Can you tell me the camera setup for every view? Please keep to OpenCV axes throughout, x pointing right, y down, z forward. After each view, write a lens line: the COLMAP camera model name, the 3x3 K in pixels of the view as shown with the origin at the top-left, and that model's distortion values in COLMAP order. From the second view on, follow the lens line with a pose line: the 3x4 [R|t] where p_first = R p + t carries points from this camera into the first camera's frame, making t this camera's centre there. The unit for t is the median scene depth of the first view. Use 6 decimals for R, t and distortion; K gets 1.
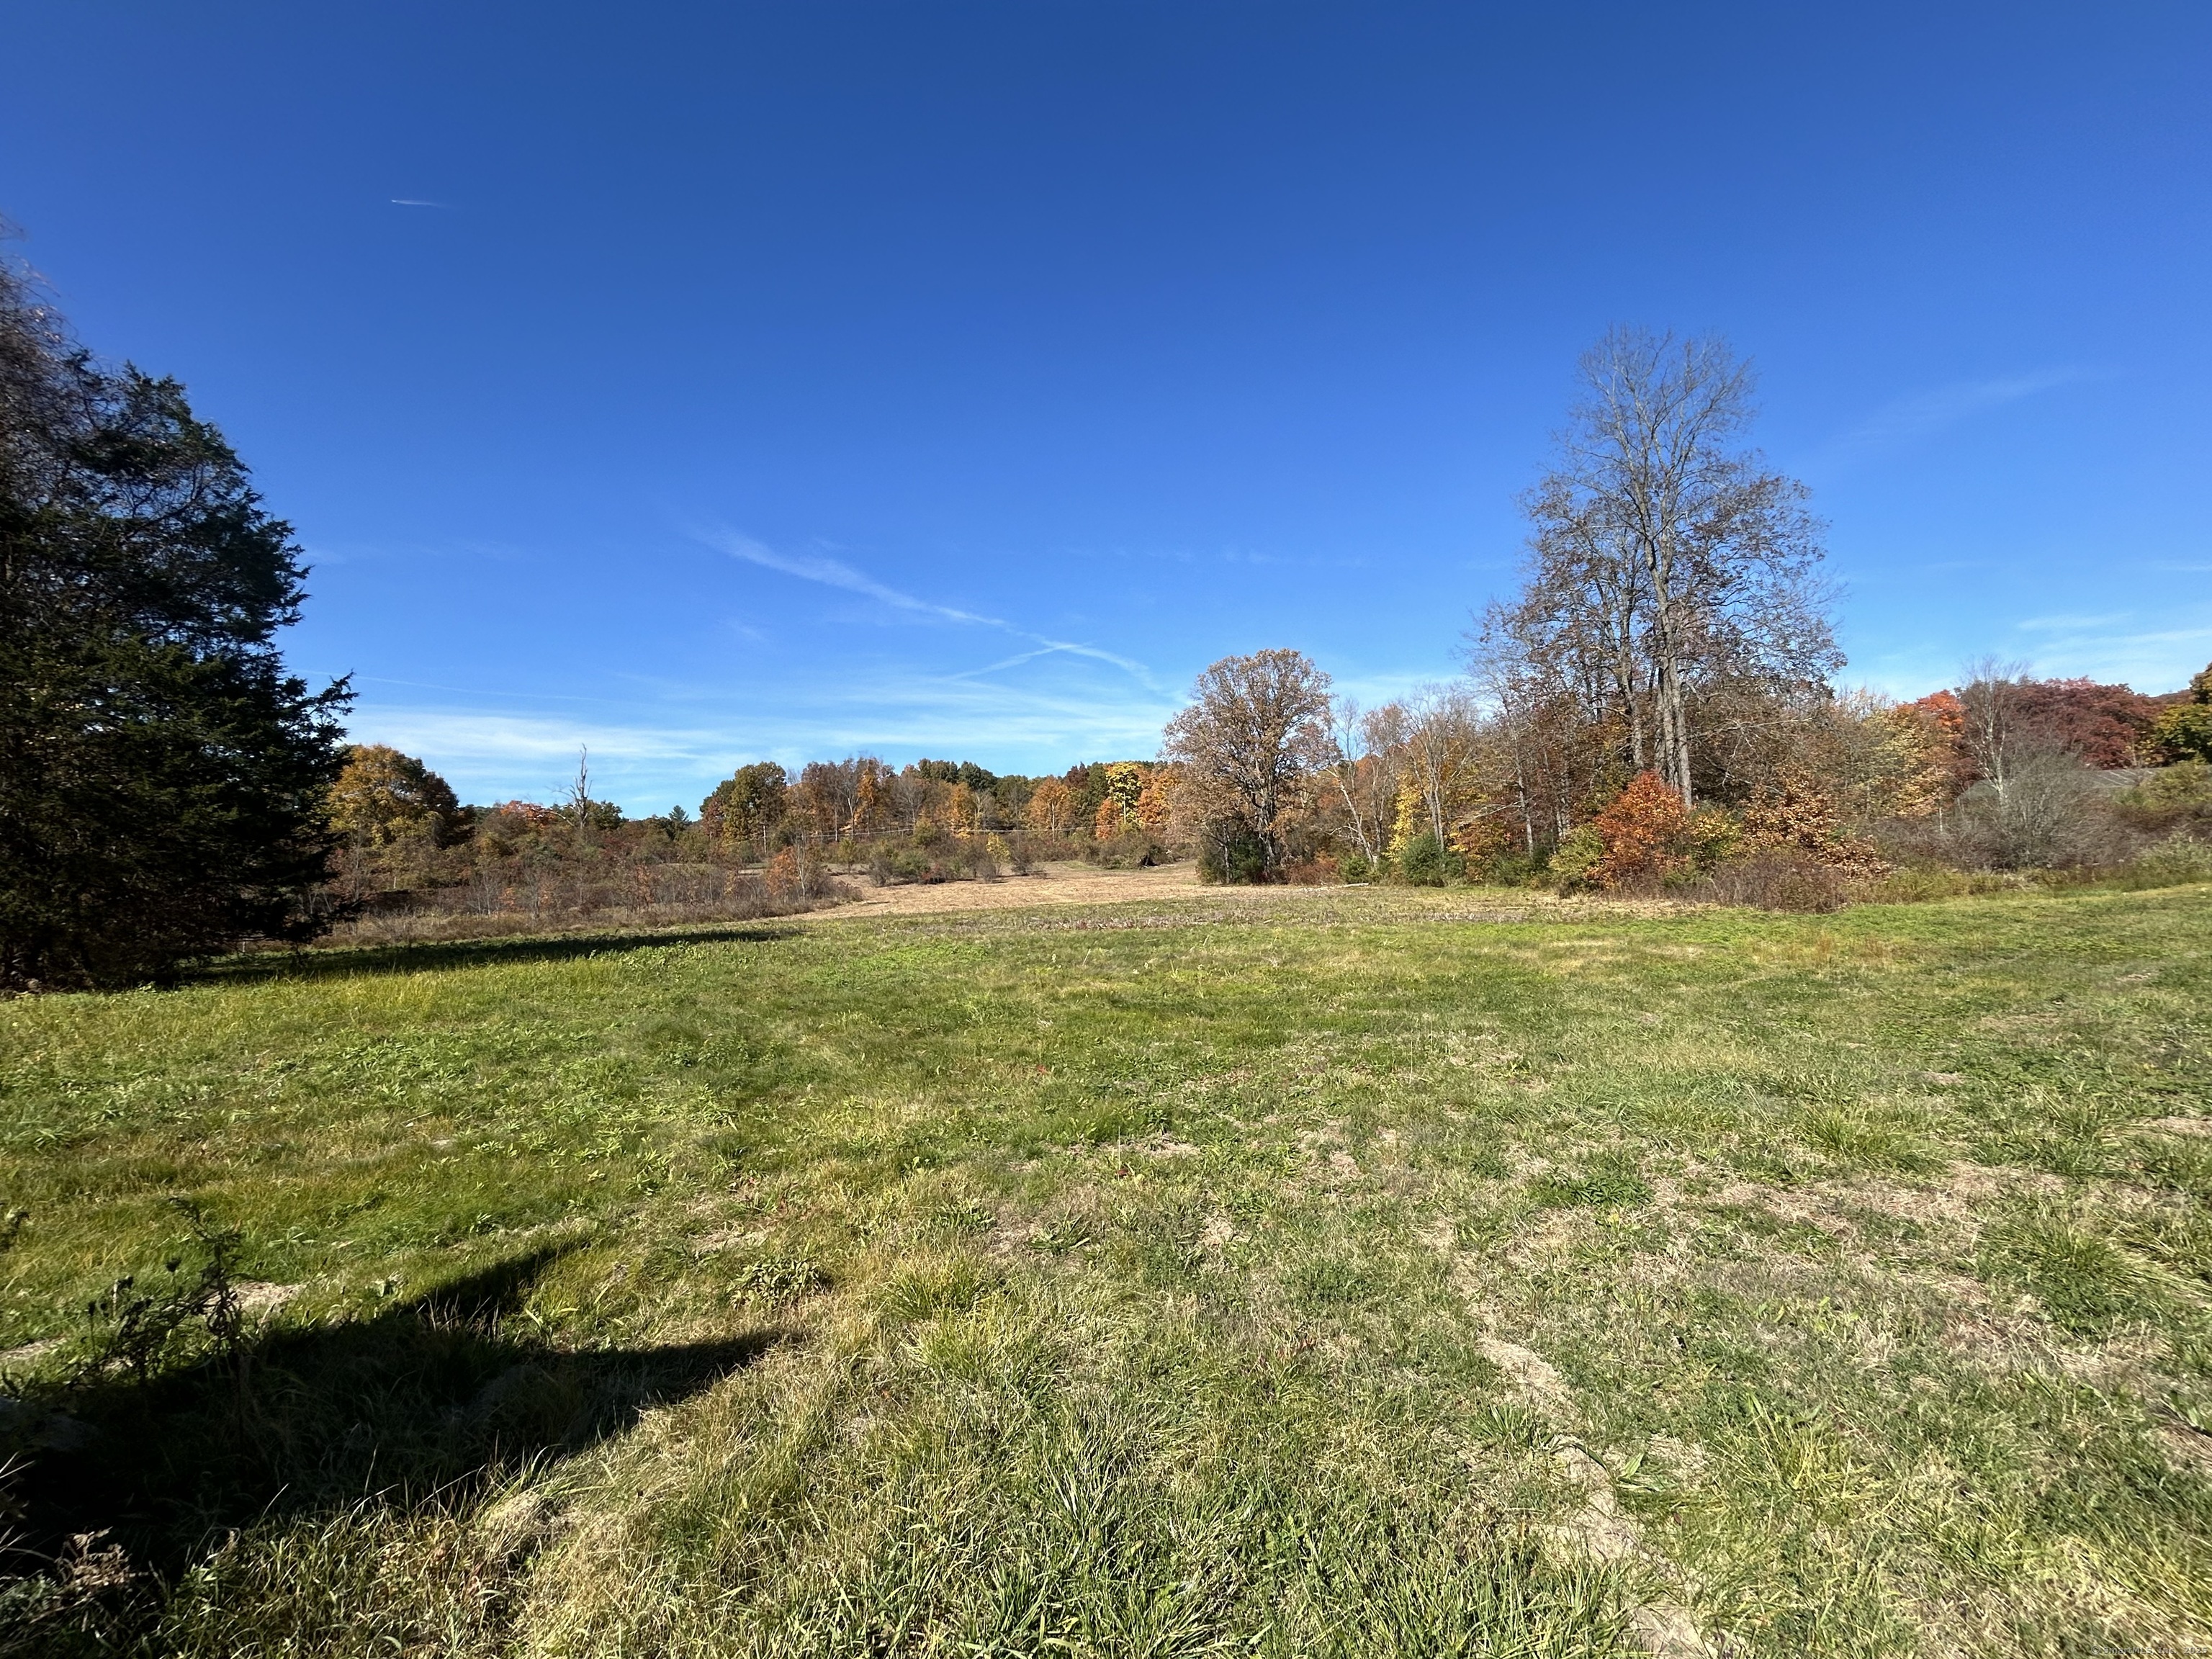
lens RADIAL K [[894.3, 0, 1105.2], [0, 894.3, 825.5], [0, 0, 1]] dist [-0.000118, 0.000564]
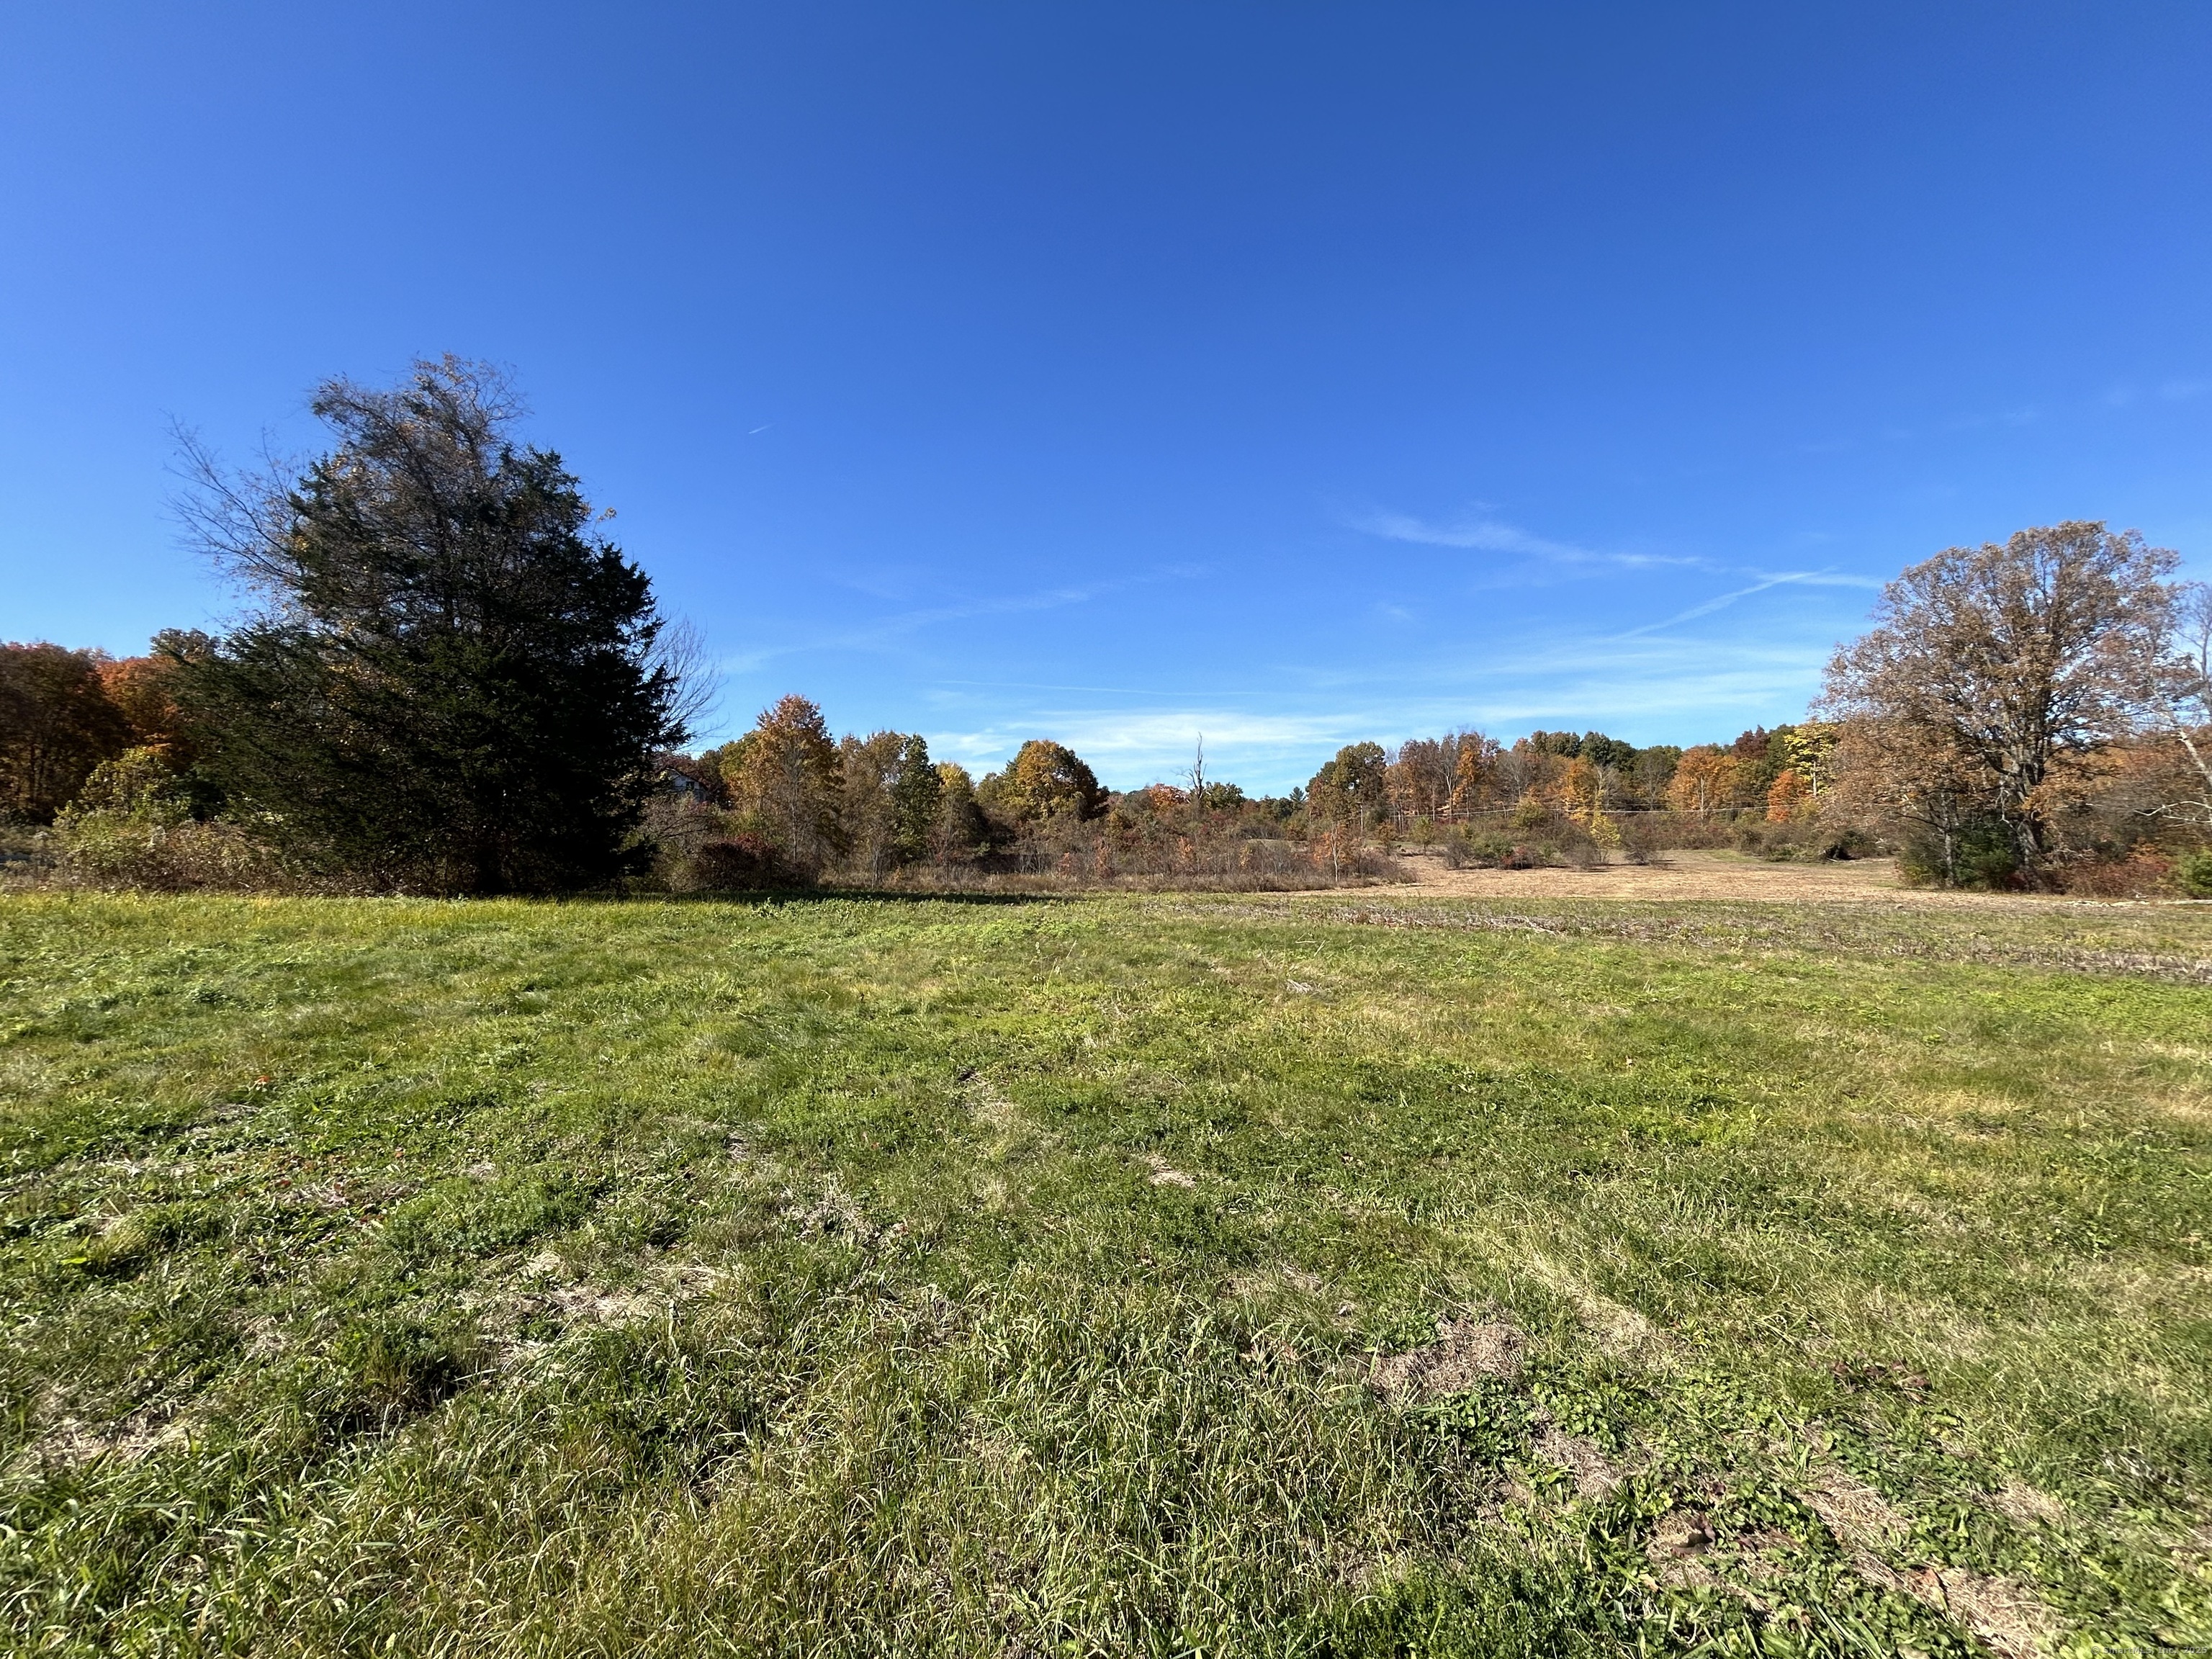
lens RADIAL K [[894.3, 0, 1105.8], [0, 894.3, 857.6], [0, 0, 1]] dist [-0.000118, 0.000564]
pose [[0.777060, 0.038480, -0.628249, 0.086273], [-0.002857, 0.998335, 0.057615, 0.005813], [0.629420, -0.042975, 0.775876, 0.089998]]
